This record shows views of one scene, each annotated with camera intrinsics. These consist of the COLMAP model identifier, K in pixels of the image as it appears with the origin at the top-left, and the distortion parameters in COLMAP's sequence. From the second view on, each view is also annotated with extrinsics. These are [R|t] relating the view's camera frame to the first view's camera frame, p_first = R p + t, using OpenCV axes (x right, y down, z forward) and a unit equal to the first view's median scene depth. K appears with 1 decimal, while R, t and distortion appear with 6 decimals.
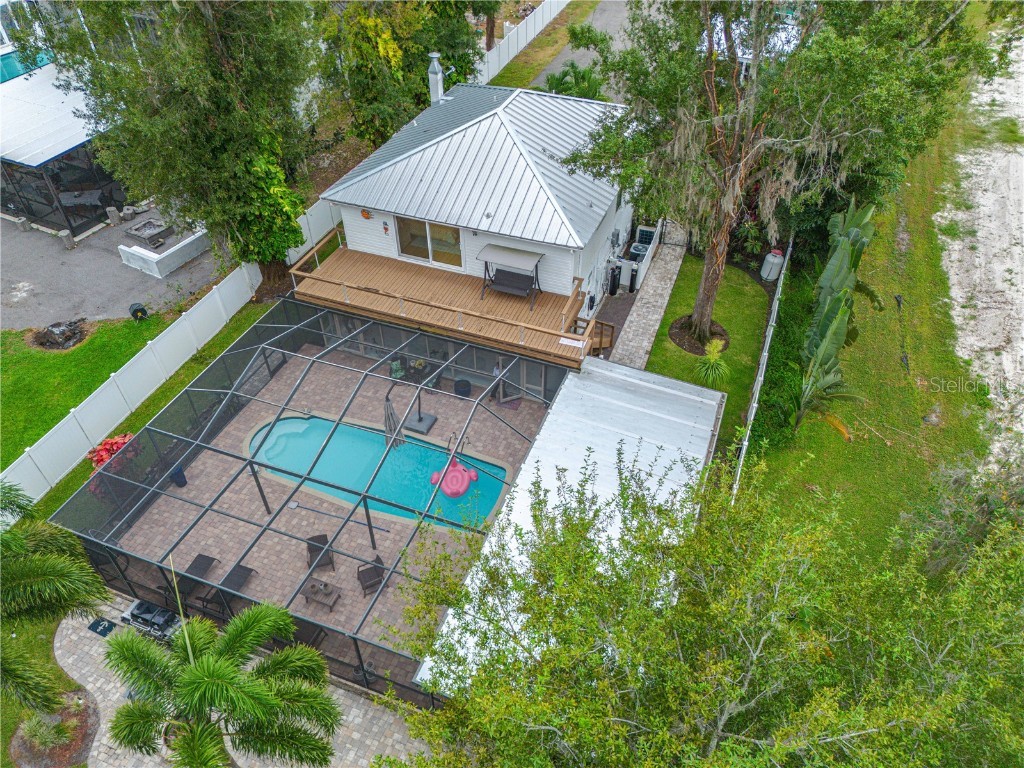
lens RADIAL K [[715.2, 0, 511.5], [0, 715.2, 379.6], [0, 0, 1]] dist [0.066443, -0.054076]
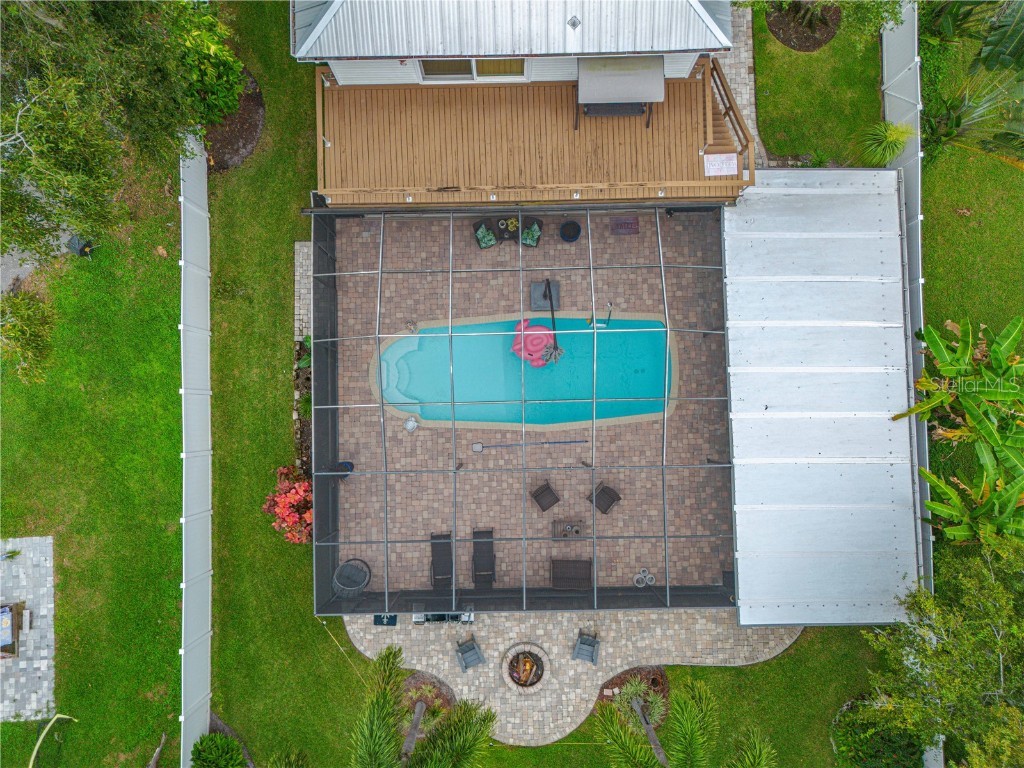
lens RADIAL K [[715.2, 0, 511.5], [0, 715.2, 379.6], [0, 0, 1]] dist [0.066443, -0.054076]
pose [[0.924954, -0.378924, 0.029614, -0.205728], [0.248257, 0.661315, 0.707835, -0.446051], [-0.287800, -0.647363, 0.705757, 0.301243]]
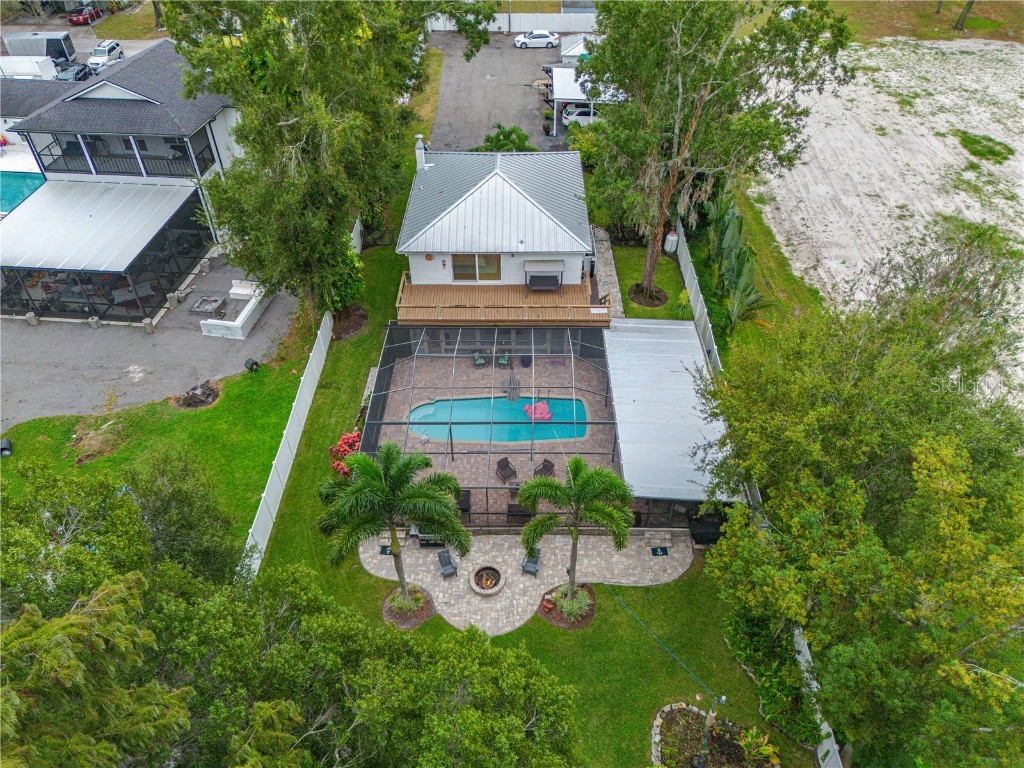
lens RADIAL K [[715.2, 0, 511.5], [0, 715.2, 379.6], [0, 0, 1]] dist [0.066443, -0.054076]
pose [[0.937184, -0.229515, 0.262697, -0.459540], [0.234091, 0.972111, 0.014190, 0.022527], [-0.258627, 0.048196, 0.964774, -0.382679]]
